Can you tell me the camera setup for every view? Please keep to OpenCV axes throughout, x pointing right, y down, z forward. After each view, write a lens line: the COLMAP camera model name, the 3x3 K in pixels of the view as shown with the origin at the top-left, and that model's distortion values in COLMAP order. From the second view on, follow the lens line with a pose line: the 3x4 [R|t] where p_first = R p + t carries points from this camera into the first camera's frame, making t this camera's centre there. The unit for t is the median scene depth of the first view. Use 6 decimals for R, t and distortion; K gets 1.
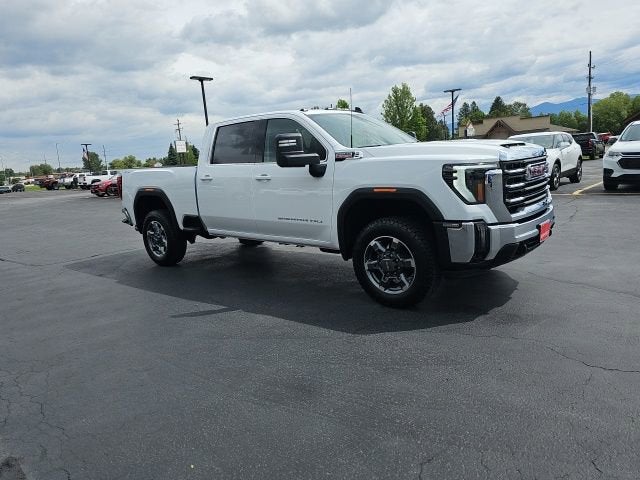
lens RADIAL K [[445.1, 0, 308.8], [0, 445.1, 225.8], [0, 0, 1]] dist [0.060253, -0.049234]
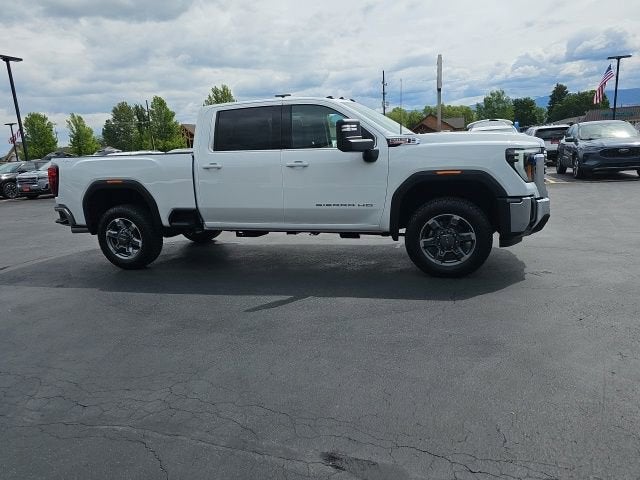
lens RADIAL K [[445.1, 0, 309.7], [0, 445.1, 235.8], [0, 0, 1]] dist [0.060253, -0.049234]
pose [[0.916646, -0.056183, 0.395732, -0.420468], [0.049764, 0.998410, 0.026476, 0.021993], [-0.396590, -0.004576, 0.917985, 0.077320]]
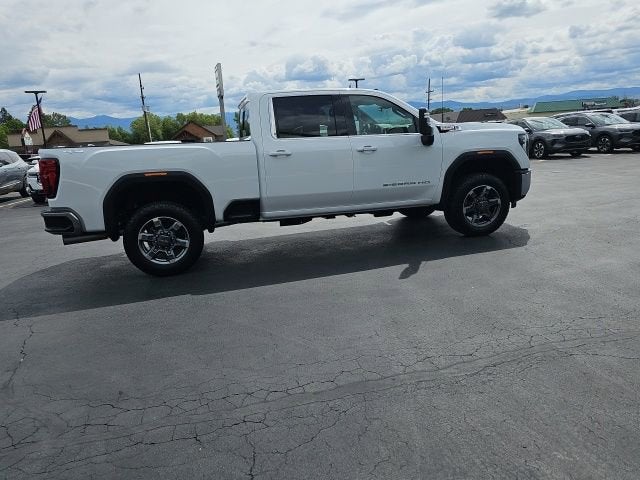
lens RADIAL K [[445.3, 0, 310.0], [0, 445.3, 237.4], [0, 0, 1]] dist [0.064751, -0.056437]
pose [[0.578019, -0.135196, 0.804746, -0.951190], [0.141004, 0.987894, 0.064687, 0.011720], [-0.803749, 0.076082, 0.590084, 0.435354]]
